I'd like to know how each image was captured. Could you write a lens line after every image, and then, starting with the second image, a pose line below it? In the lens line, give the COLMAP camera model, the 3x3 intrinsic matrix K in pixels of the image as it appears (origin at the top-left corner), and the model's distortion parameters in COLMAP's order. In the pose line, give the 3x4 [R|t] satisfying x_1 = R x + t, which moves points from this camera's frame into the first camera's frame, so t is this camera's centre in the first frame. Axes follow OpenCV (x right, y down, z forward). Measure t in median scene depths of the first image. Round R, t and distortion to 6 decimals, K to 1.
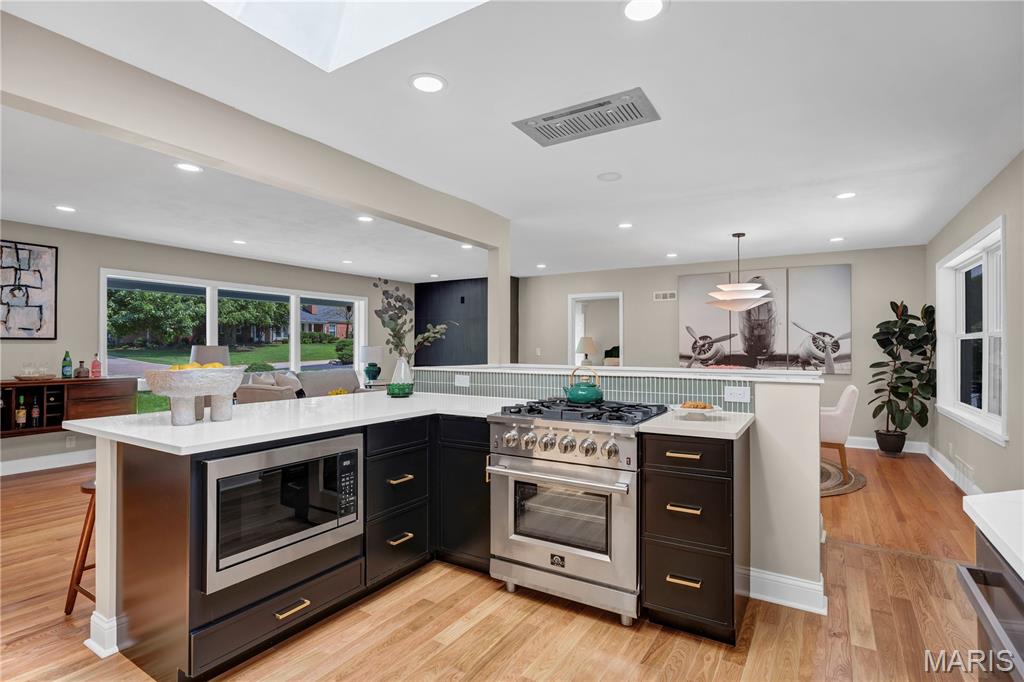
lens RADIAL K [[509.9, 0, 511.1], [0, 509.9, 345.1], [0, 0, 1]] dist [-0.023684, -0.000910]
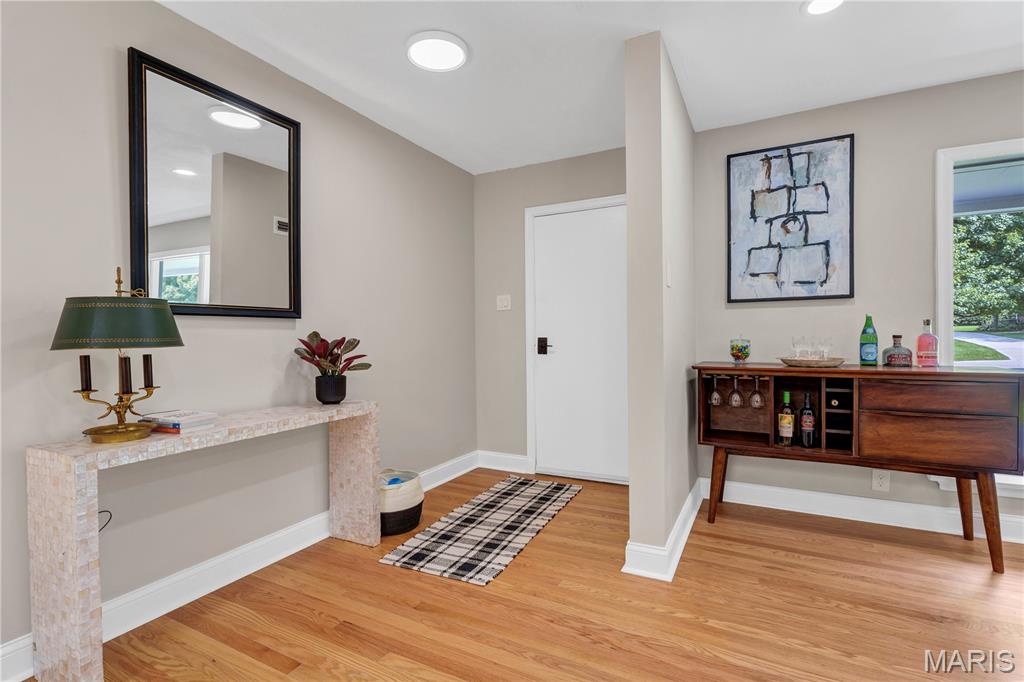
lens RADIAL K [[475.9, 0, 510.2], [0, 475.9, 342.1], [0, 0, 1]] dist [-0.004907, 0.000062]
pose [[0.075011, 0.008584, -0.997146, -0.415158], [0.011904, 0.999884, 0.009503, 0.031451], [0.997112, -0.012583, 0.074900, 0.591842]]
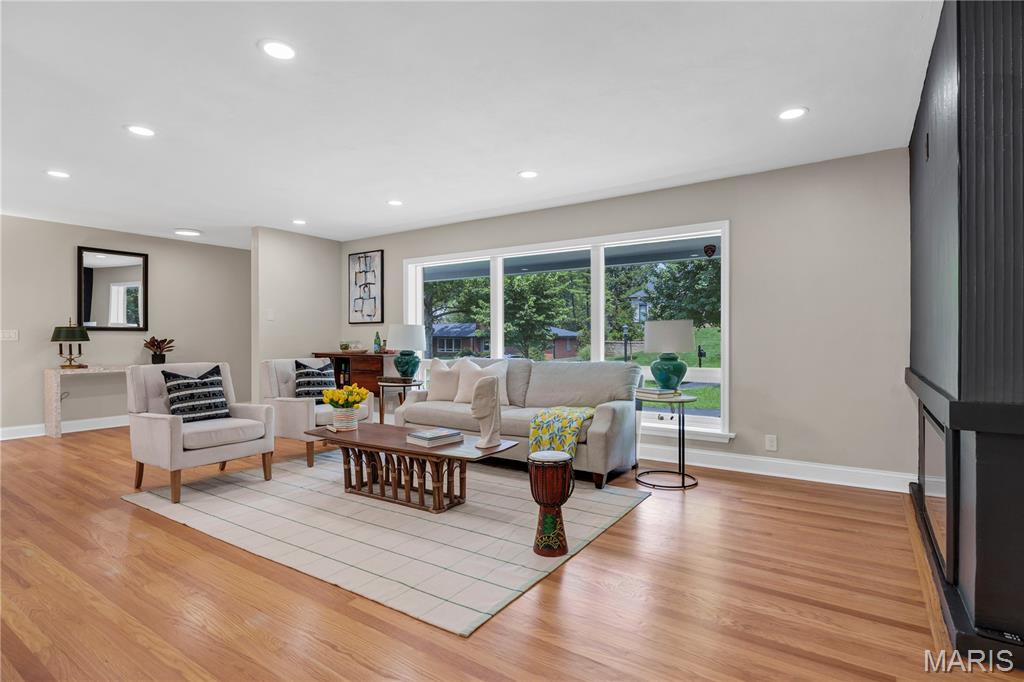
lens RADIAL K [[509.9, 0, 515.0], [0, 509.9, 340.7], [0, 0, 1]] dist [-0.023684, -0.000910]
pose [[-0.029122, 0.002003, -0.999574, 0.385773], [0.002219, 0.999996, 0.001939, 0.033605], [0.999573, -0.002161, -0.029126, 1.432322]]
